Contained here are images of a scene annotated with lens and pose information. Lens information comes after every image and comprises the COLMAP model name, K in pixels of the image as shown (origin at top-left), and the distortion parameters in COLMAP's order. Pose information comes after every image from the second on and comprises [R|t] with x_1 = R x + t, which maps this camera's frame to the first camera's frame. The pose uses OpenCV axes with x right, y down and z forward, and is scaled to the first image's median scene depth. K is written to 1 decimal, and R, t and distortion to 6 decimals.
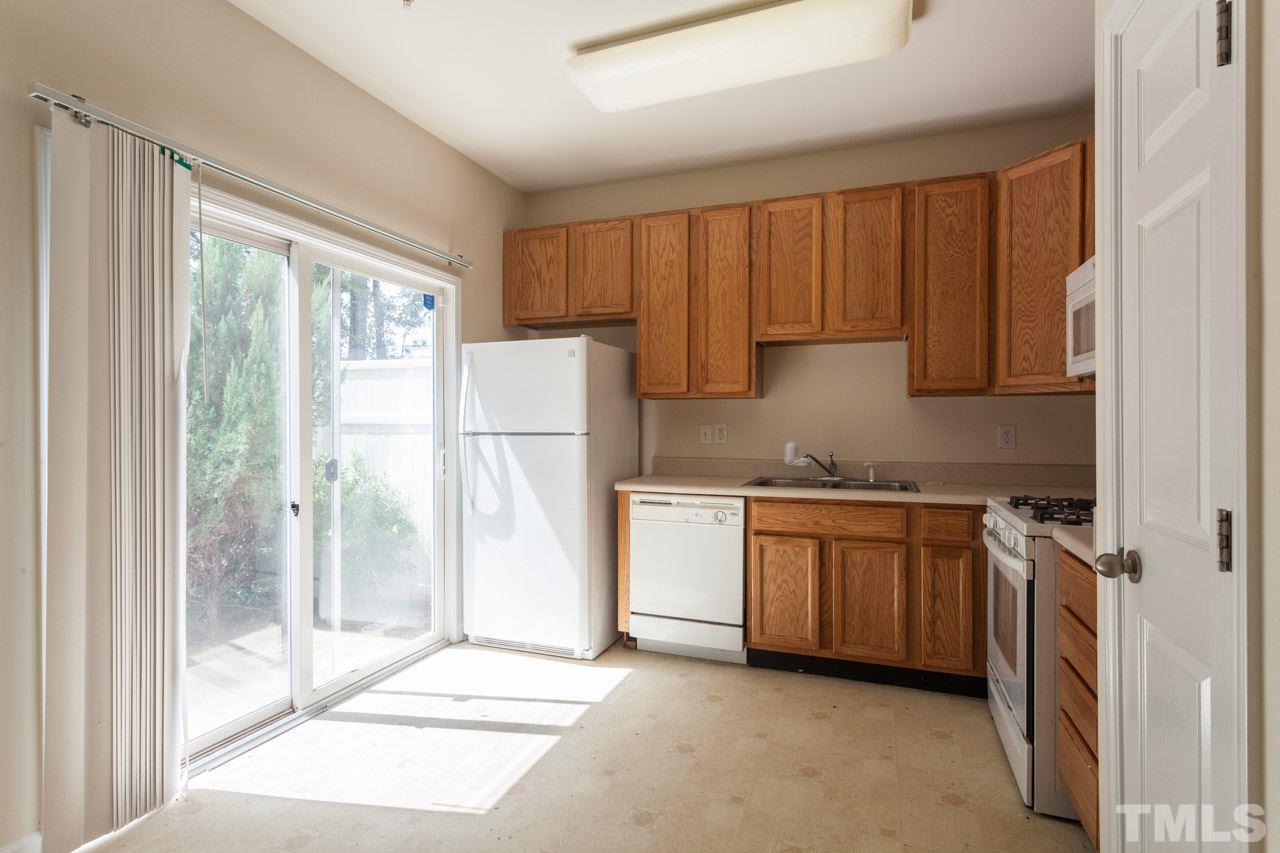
lens RADIAL K [[617.5, 0, 640.4], [0, 617.5, 432.5], [0, 0, 1]] dist [0.005473, -0.000893]
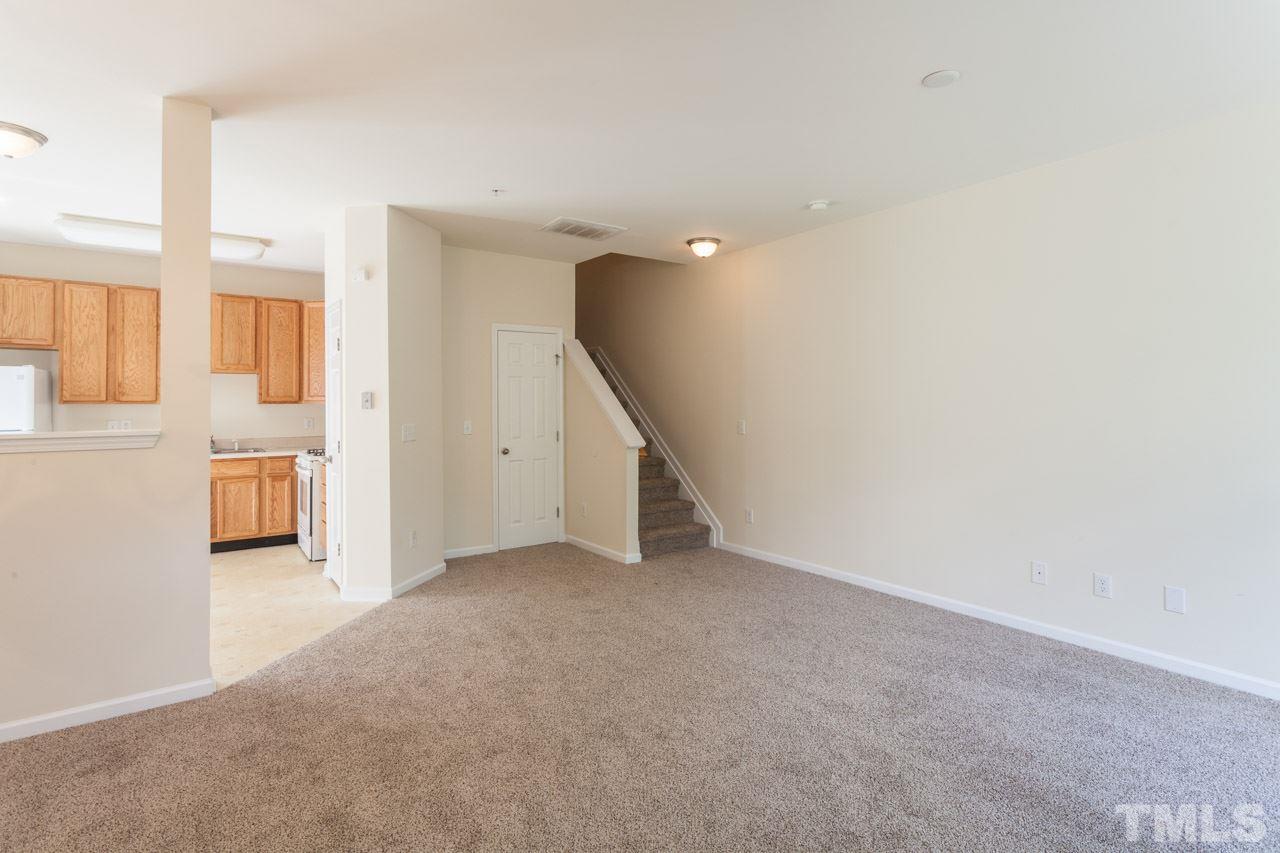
lens RADIAL K [[617.5, 0, 640.7], [0, 617.5, 391.7], [0, 0, 1]] dist [0.005473, -0.000893]
pose [[0.552651, 0.011608, 0.833332, -0.539818], [0.016607, 0.999551, -0.024937, -0.029931], [-0.833247, 0.027620, 0.552210, -1.108057]]
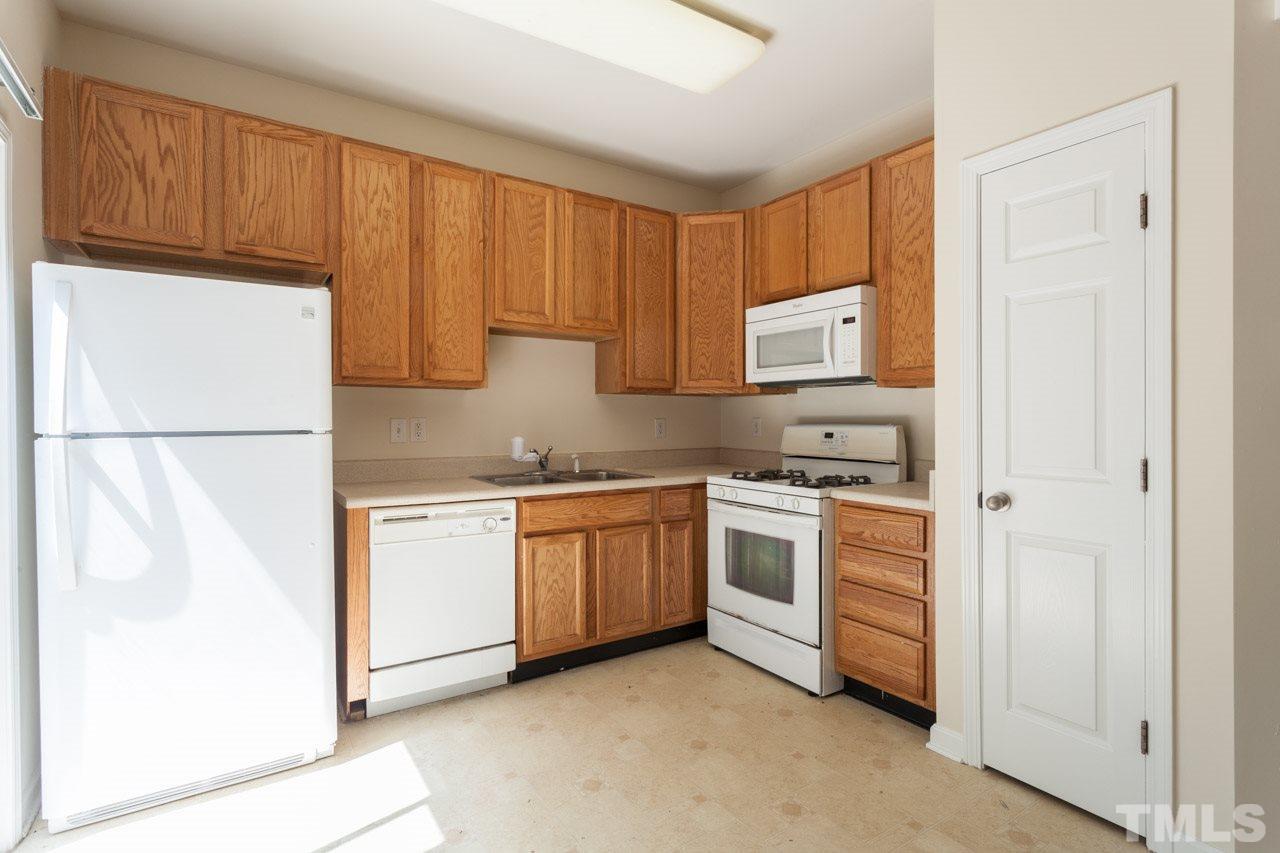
lens RADIAL K [[617.5, 0, 643.4], [0, 617.5, 423.2], [0, 0, 1]] dist [0.005473, -0.000893]
pose [[0.592550, -0.008195, 0.805492, -0.442288], [0.011205, 0.999935, 0.001930, -0.005053], [-0.805455, 0.007882, 0.592604, 0.307694]]
